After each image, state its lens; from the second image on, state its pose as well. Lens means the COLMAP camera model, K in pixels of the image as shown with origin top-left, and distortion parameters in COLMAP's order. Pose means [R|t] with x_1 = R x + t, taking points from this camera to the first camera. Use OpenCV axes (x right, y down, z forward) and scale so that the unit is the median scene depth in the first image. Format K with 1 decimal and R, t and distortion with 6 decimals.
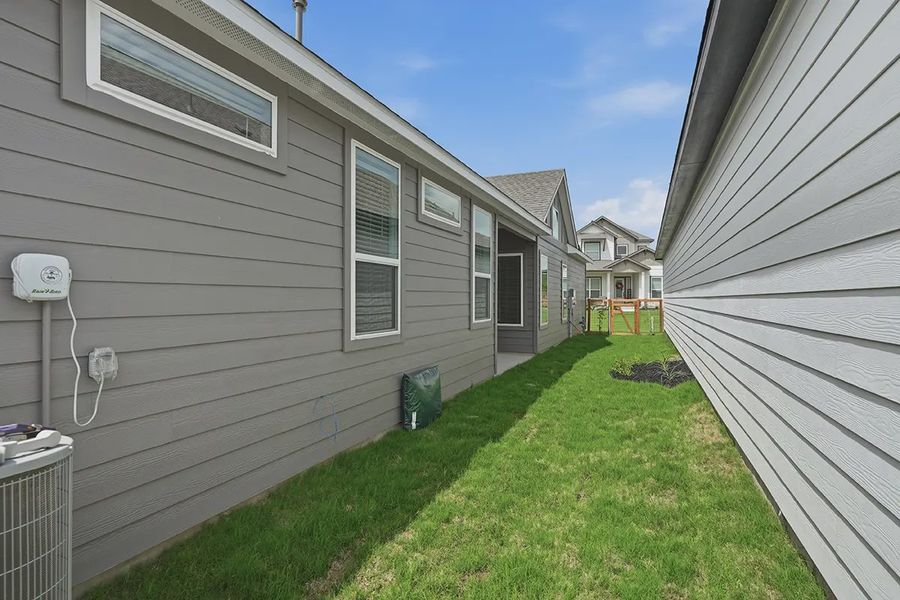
lens RADIAL K [[415.7, 0, 447.1], [0, 415.7, 299.6], [0, 0, 1]] dist [-0.003053, 0.000111]
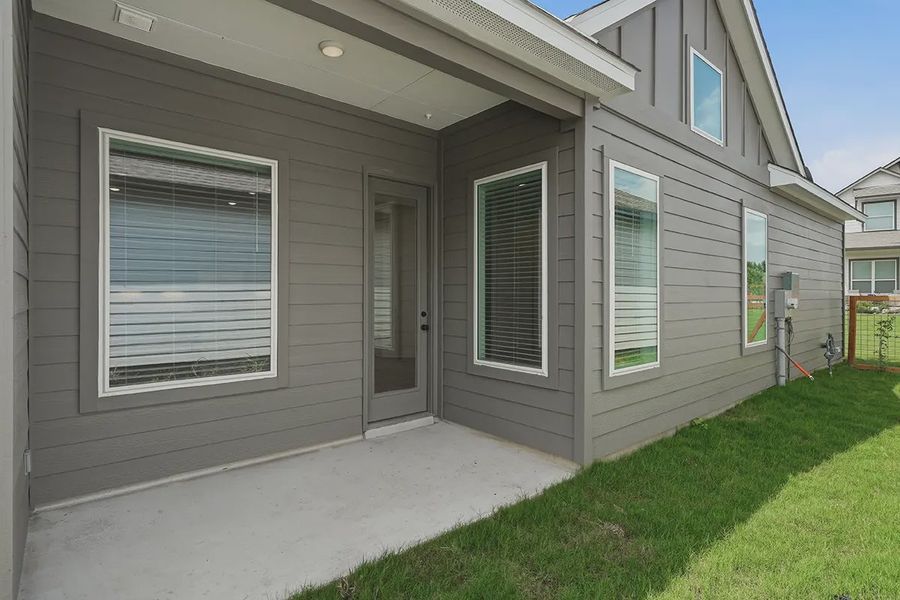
lens RADIAL K [[419.5, 0, 447.0], [0, 419.5, 306.0], [0, 0, 1]] dist [-0.002781, -0.000053]
pose [[0.890395, 0.013573, -0.454986, 0.229700], [-0.002551, 0.999688, 0.024831, -0.001581], [0.455181, -0.020949, 0.890152, 0.562186]]
